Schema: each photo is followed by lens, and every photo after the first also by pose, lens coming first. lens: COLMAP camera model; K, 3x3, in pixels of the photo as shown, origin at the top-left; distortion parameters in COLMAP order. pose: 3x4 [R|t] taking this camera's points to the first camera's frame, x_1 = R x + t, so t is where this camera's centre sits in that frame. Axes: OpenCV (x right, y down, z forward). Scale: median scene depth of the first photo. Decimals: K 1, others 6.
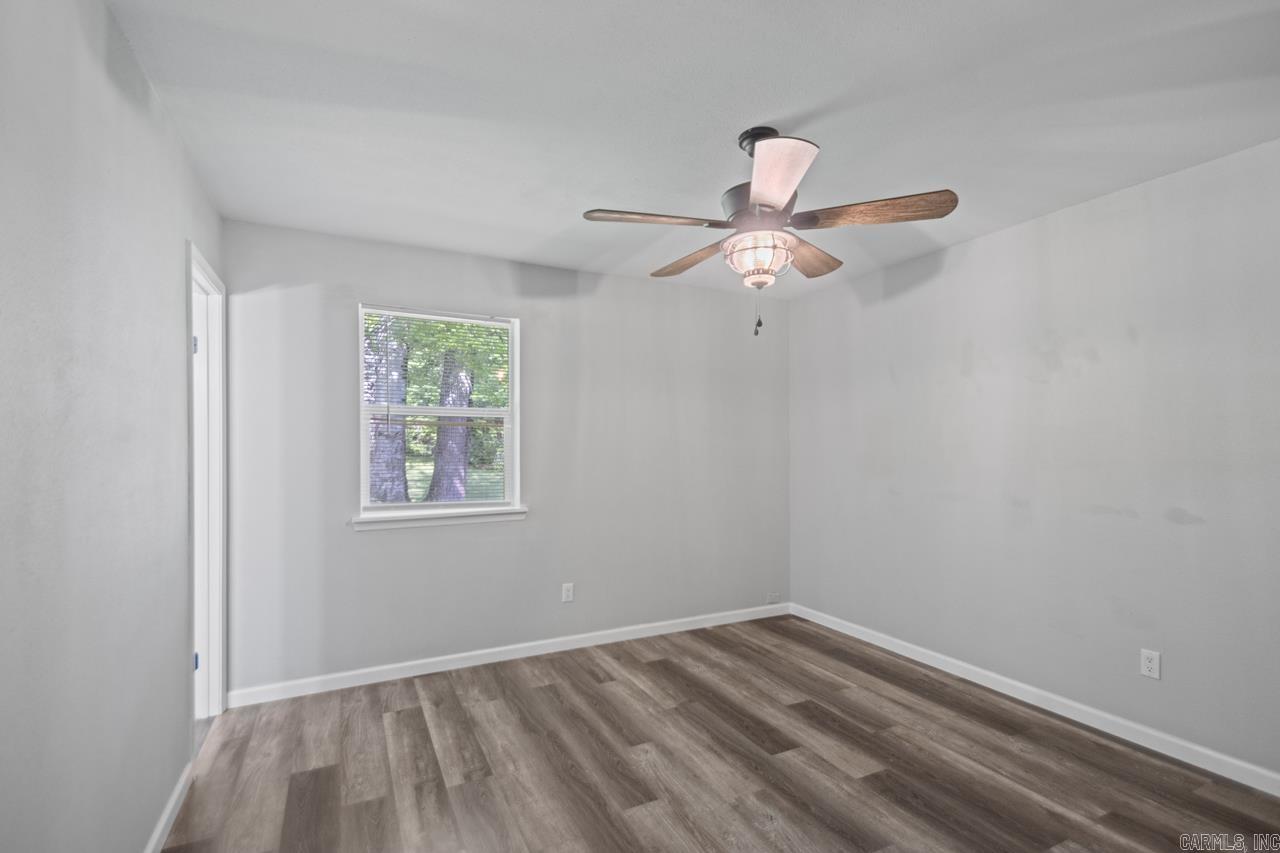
lens RADIAL K [[573.4, 0, 641.0], [0, 573.4, 444.5], [0, 0, 1]] dist [-0.001718, -0.000877]
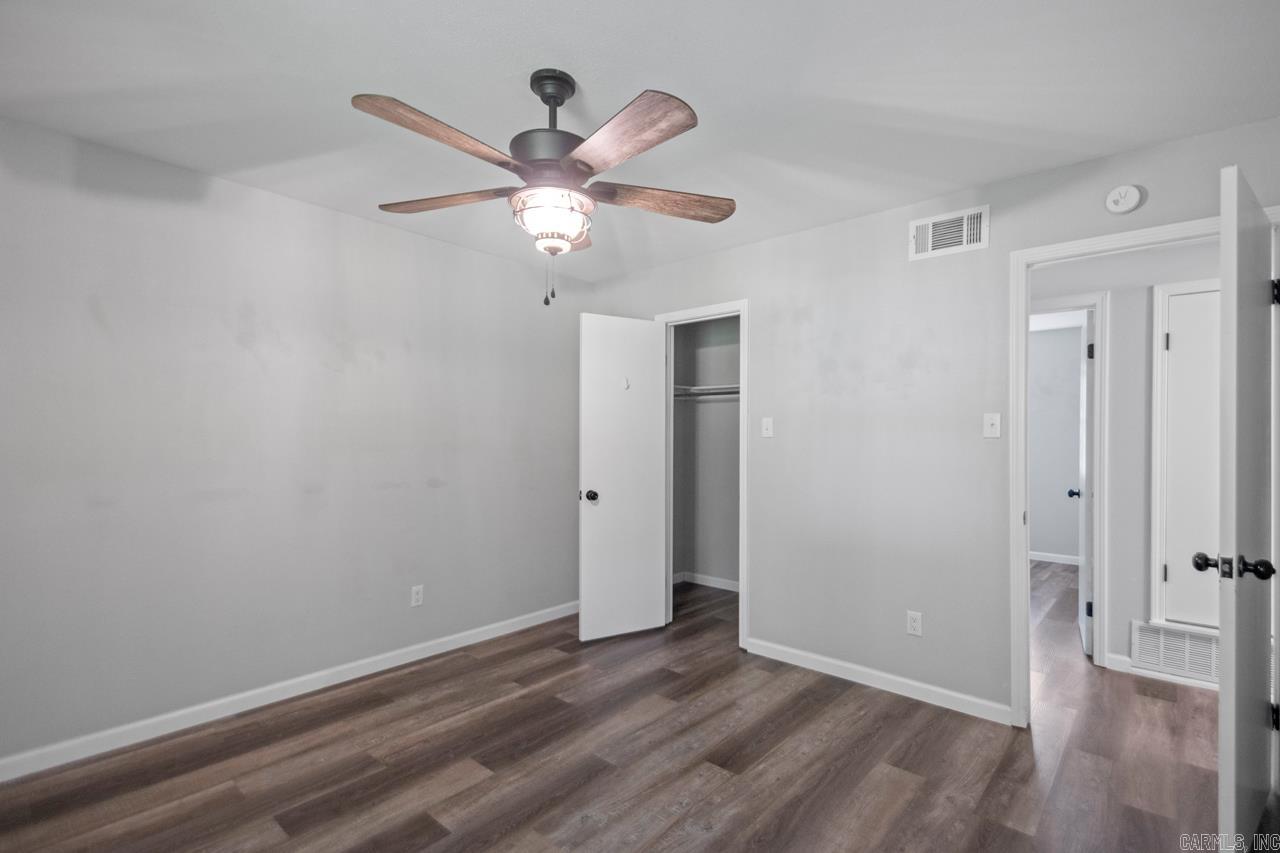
lens RADIAL K [[599.2, 0, 640.0], [0, 599.2, 426.5], [0, 0, 1]] dist [0.001057, -0.007365]
pose [[-0.381126, 0.014351, 0.924412, -0.591118], [-0.008024, 0.999791, -0.018829, 0.009718], [-0.924488, -0.014593, -0.380931, 1.032814]]
